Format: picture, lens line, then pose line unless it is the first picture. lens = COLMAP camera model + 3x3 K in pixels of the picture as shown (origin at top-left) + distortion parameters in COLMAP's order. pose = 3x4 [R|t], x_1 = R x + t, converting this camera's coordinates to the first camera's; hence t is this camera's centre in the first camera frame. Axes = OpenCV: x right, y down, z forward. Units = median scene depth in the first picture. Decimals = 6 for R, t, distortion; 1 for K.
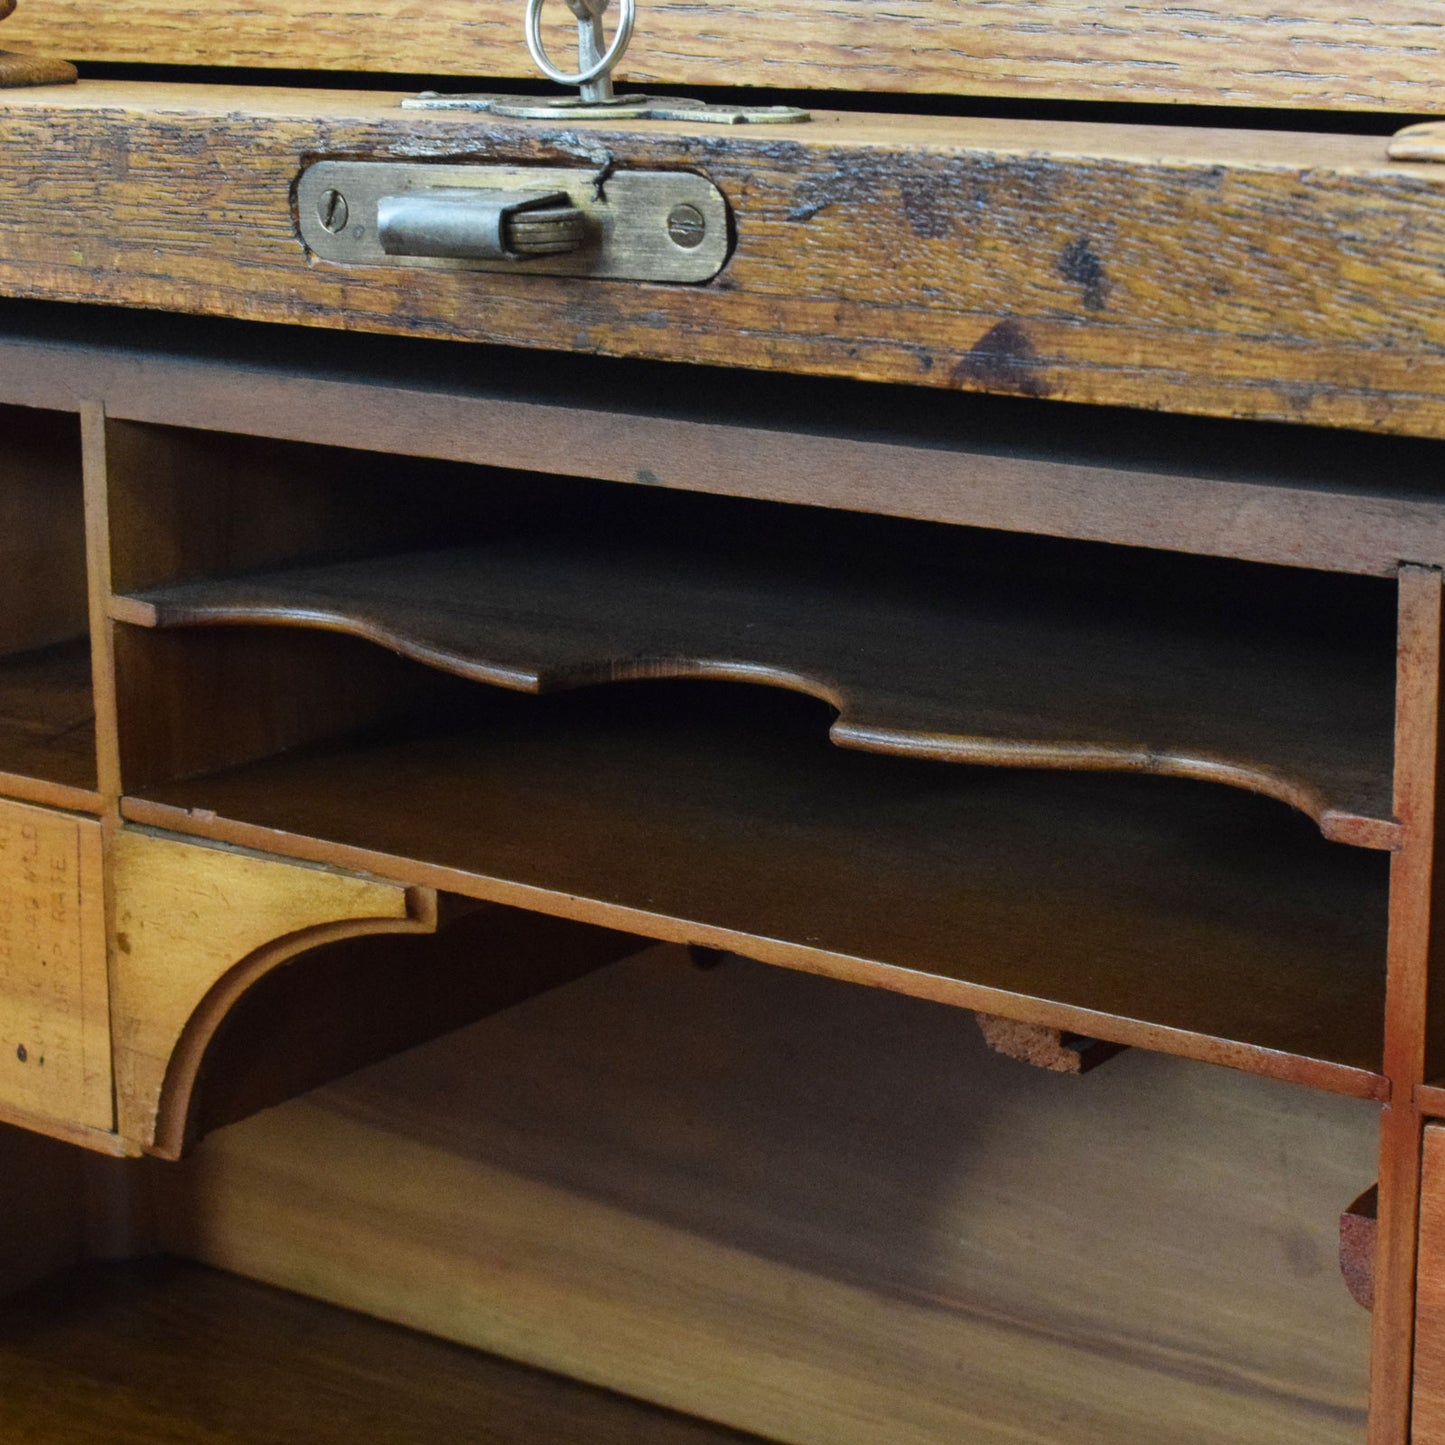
lens RADIAL K [[3095.3, 0, 861.3], [0, 3095.3, 722.5], [0, 0, 1]] dist [-0.021509, -0.000788]
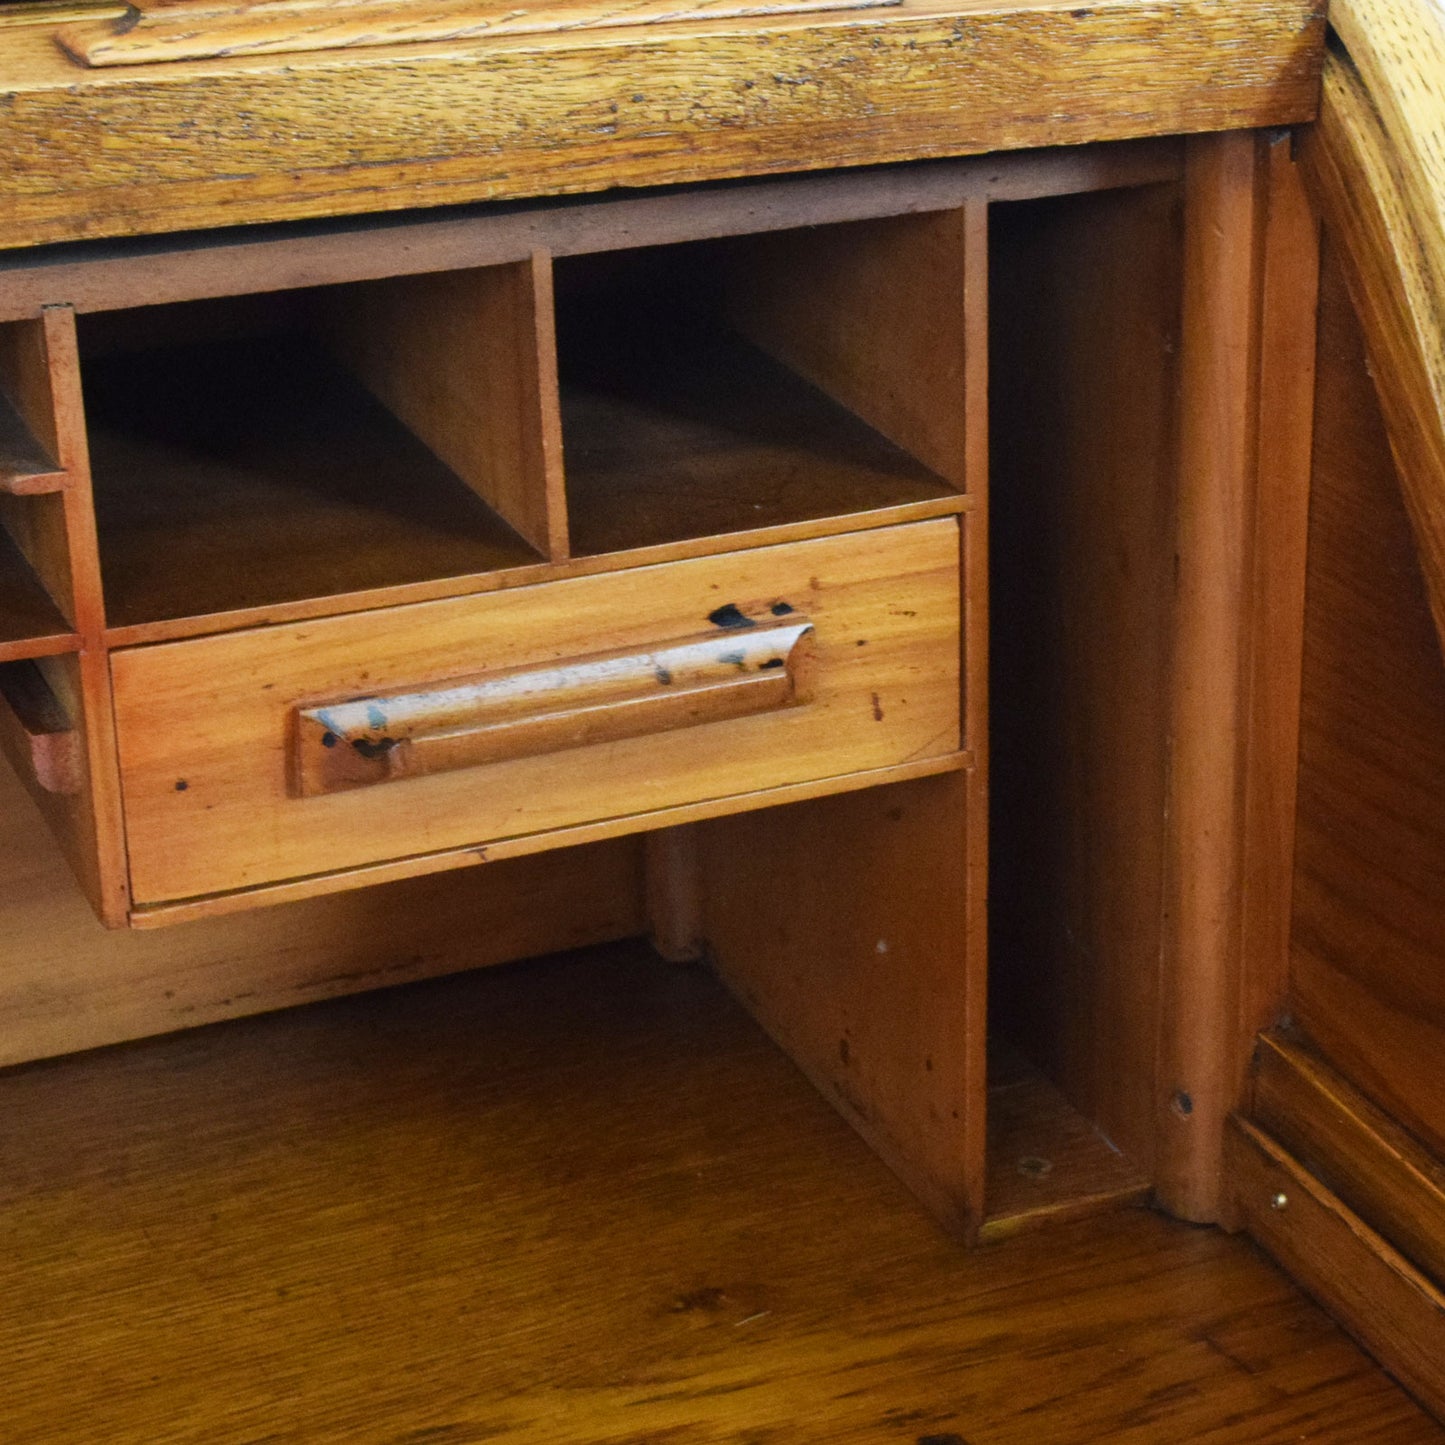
lens RADIAL K [[3666.4, 0, 984.1], [0, 3666.4, 719.9], [0, 0, 1]] dist [-0.043366, 0.249914]
pose [[0.513479, -0.333577, 0.790611, -0.970905], [0.194909, 0.942605, 0.271119, -0.231169], [-0.835673, 0.014883, 0.549025, -0.344018]]
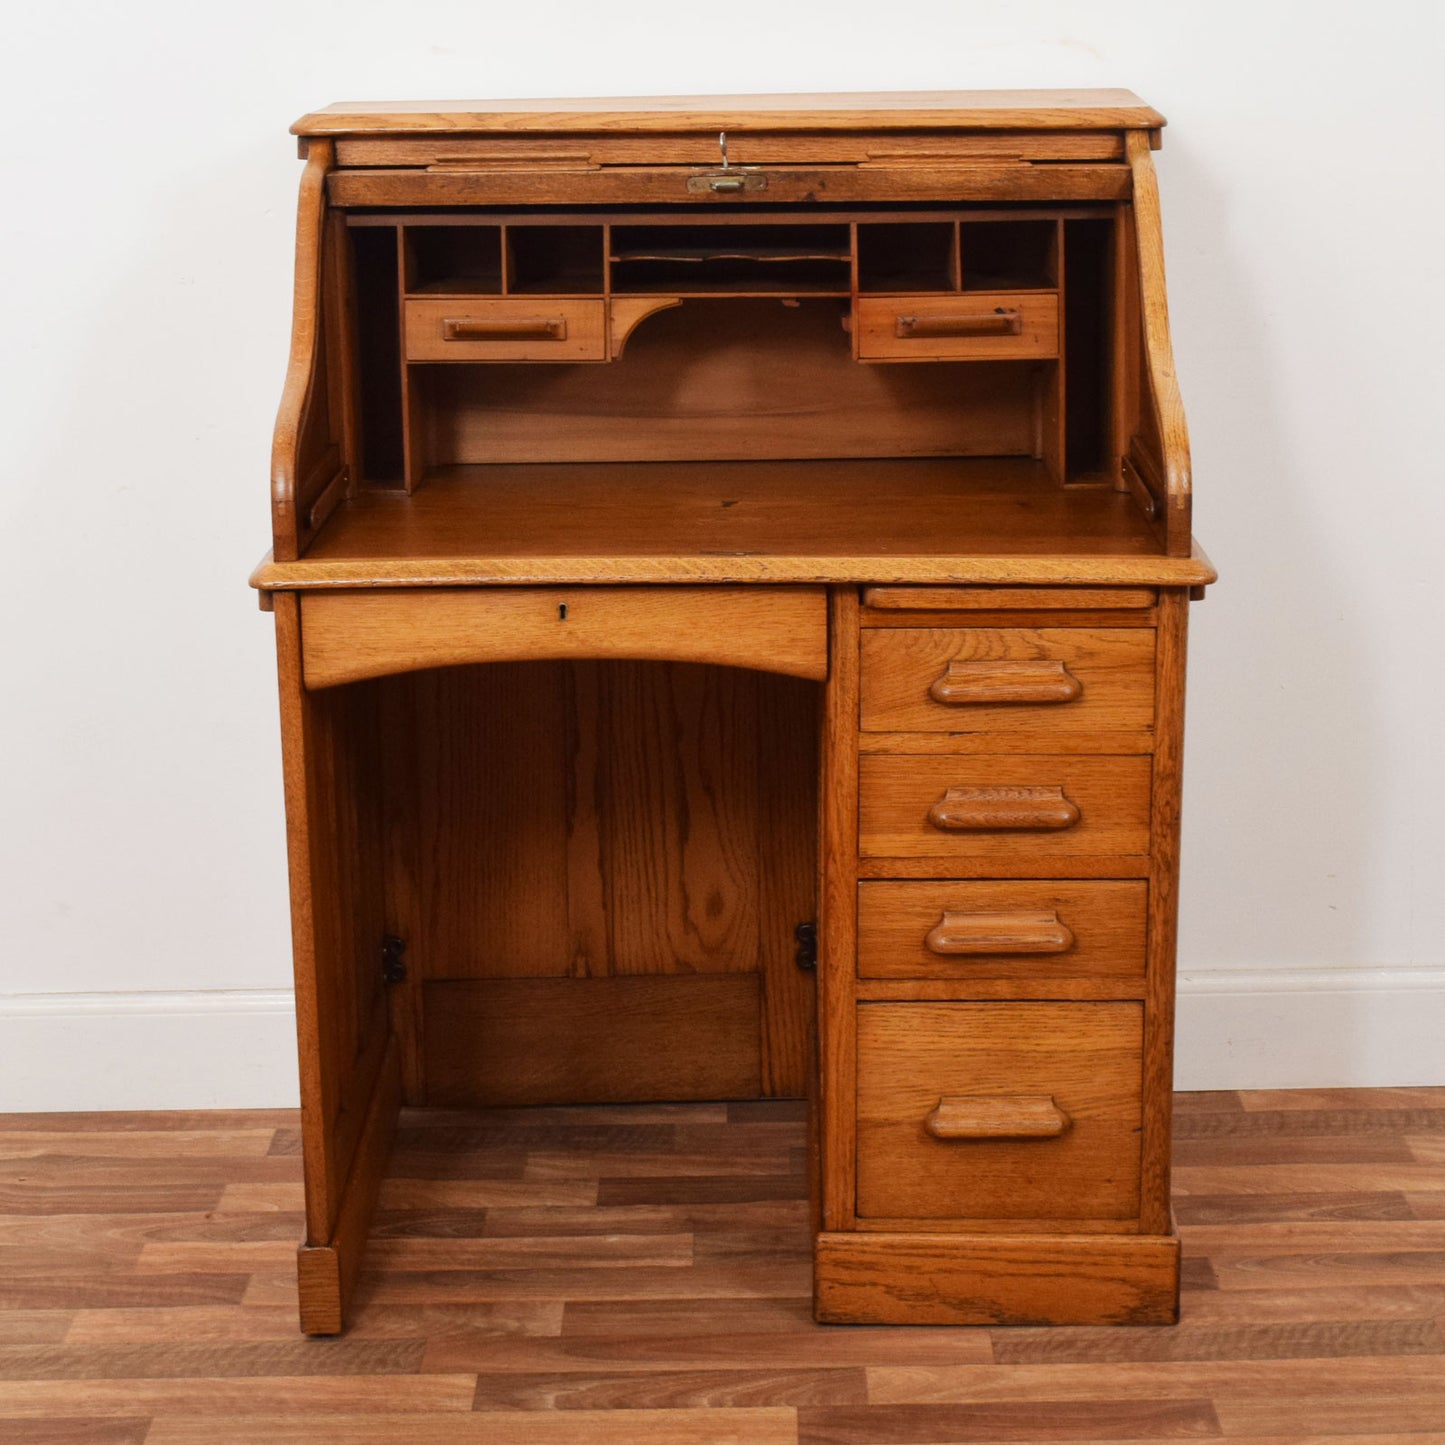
lens RADIAL K [[3257.6, 0, 717.8], [0, 3257.6, 688.9], [0, 0, 1]] dist [-0.004999, -0.123408]
pose [[0.842660, -0.143024, 0.519104, -3.914886], [0.147894, 0.988477, 0.032270, 0.689207], [-0.517738, 0.049580, 0.854102, -4.966793]]
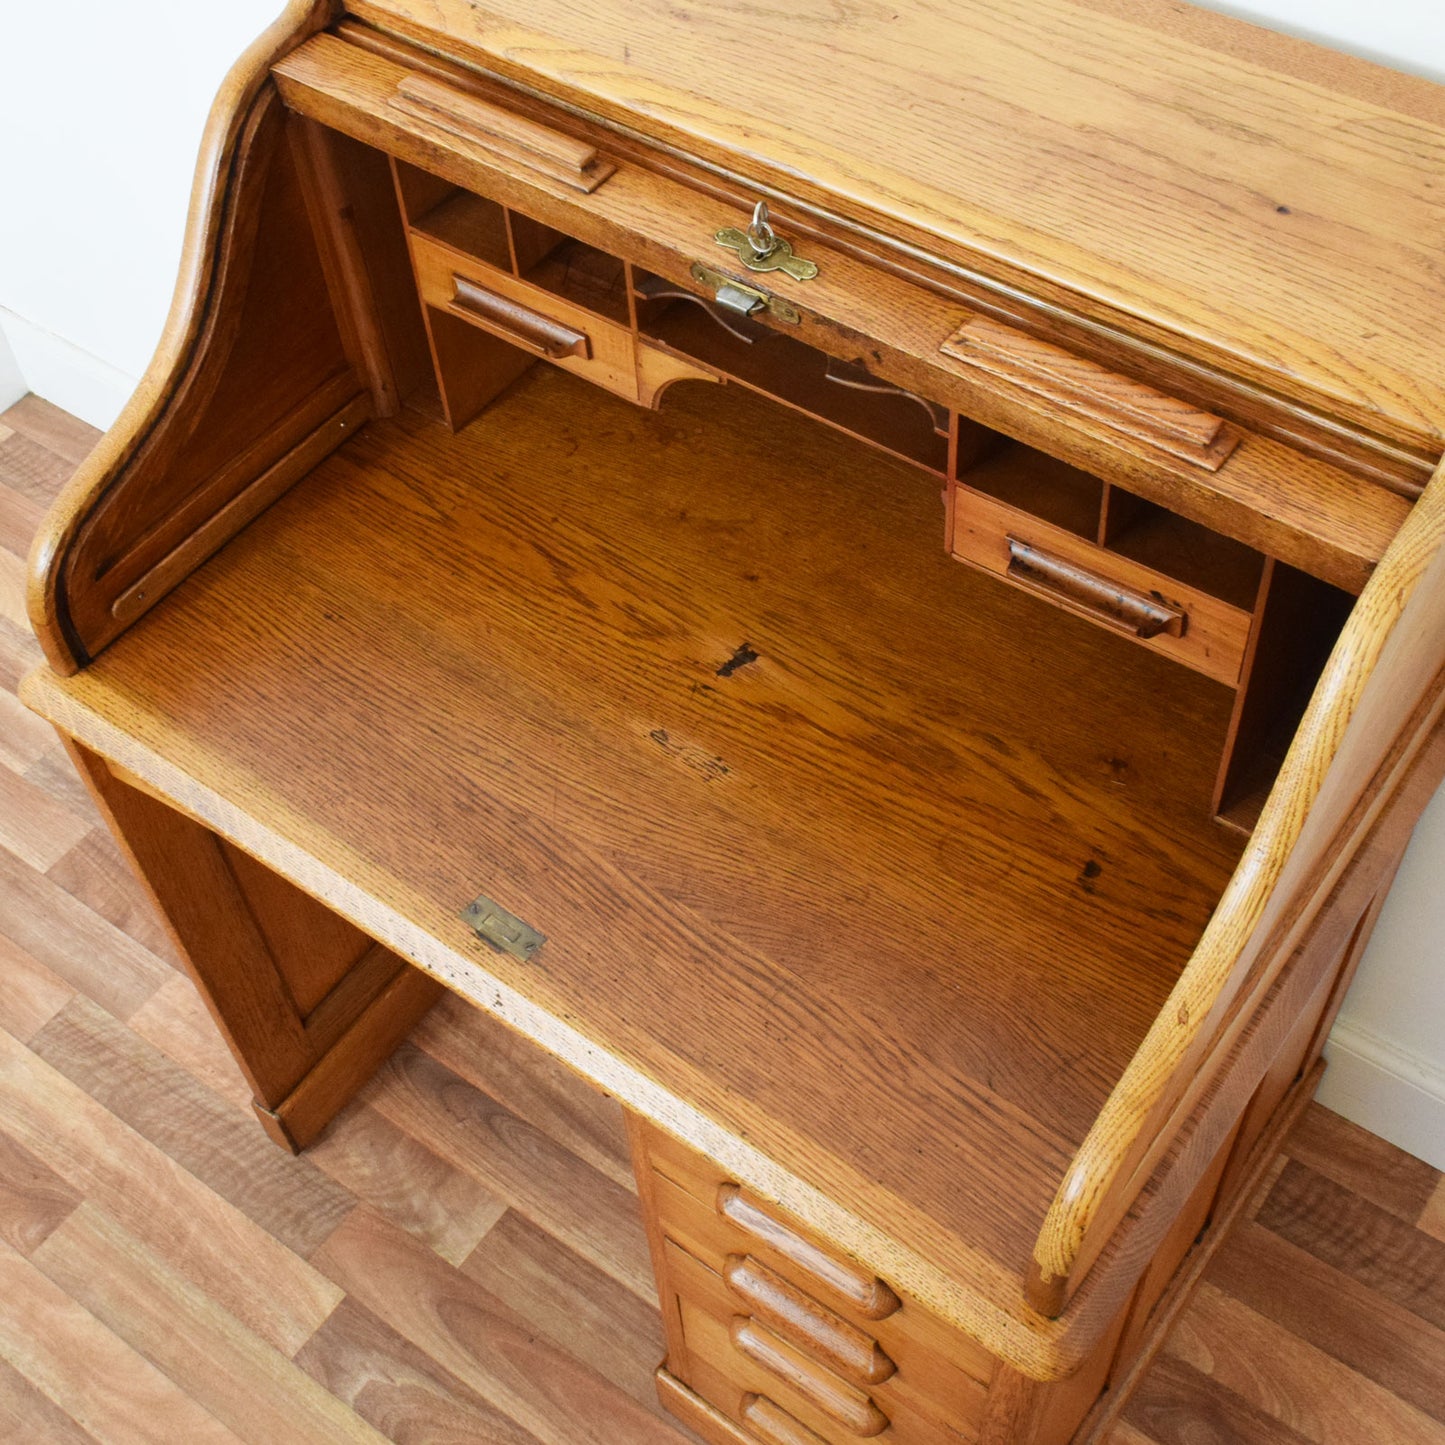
lens RADIAL K [[1924.9, 0, 723.4], [0, 1924.9, 696.8], [0, 0, 1]] dist [-0.019698, 0.005271]
pose [[0.996812, 0.004822, -0.079635, 0.062639], [0.045108, 0.789245, 0.612420, -1.264995], [0.065805, -0.614060, 0.786511, -1.324671]]
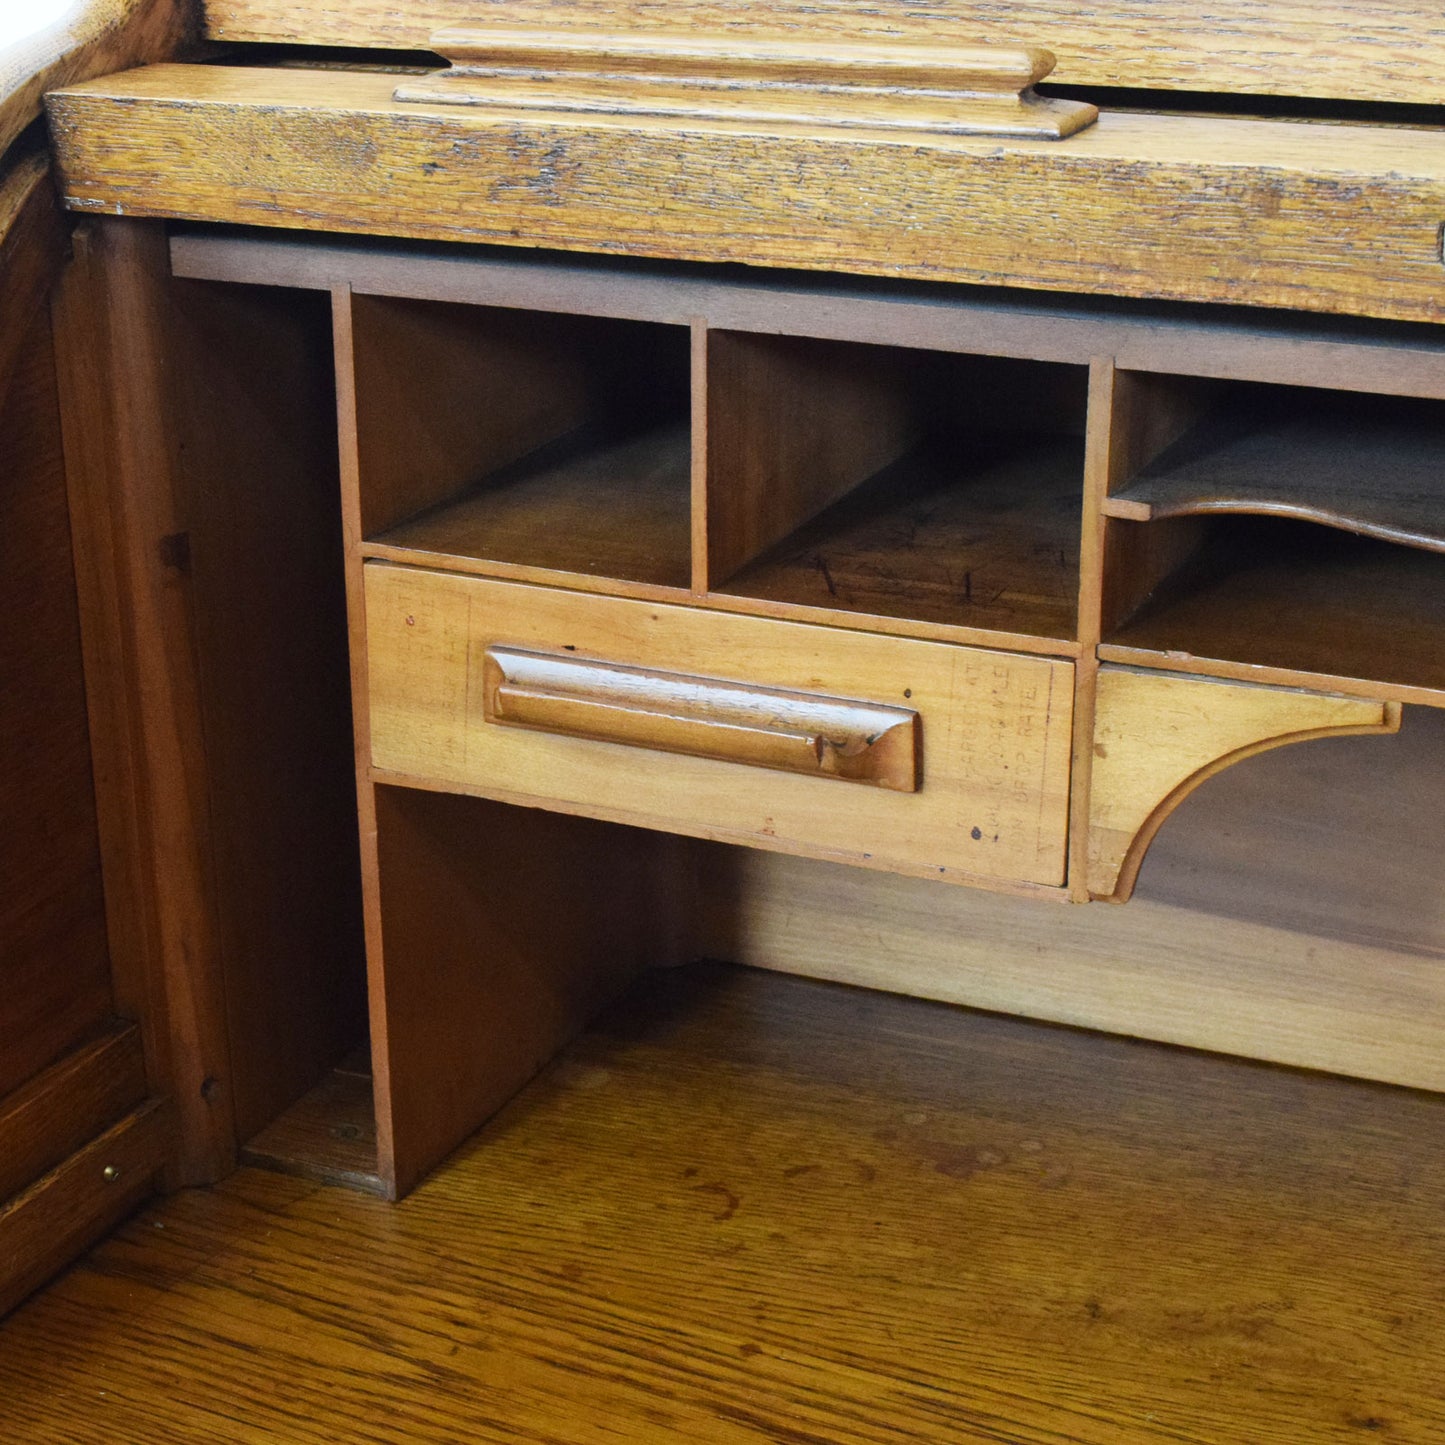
lens RADIAL K [[2845.4, 0, 629.9], [0, 2845.4, 723.9], [0, 0, 1]] dist [-0.018090, -0.032772]
pose [[0.991500, -0.070456, 0.109375, -0.700429], [0.056846, 0.990787, 0.122920, -0.127836], [-0.117028, -0.115657, 0.986371, -0.251224]]
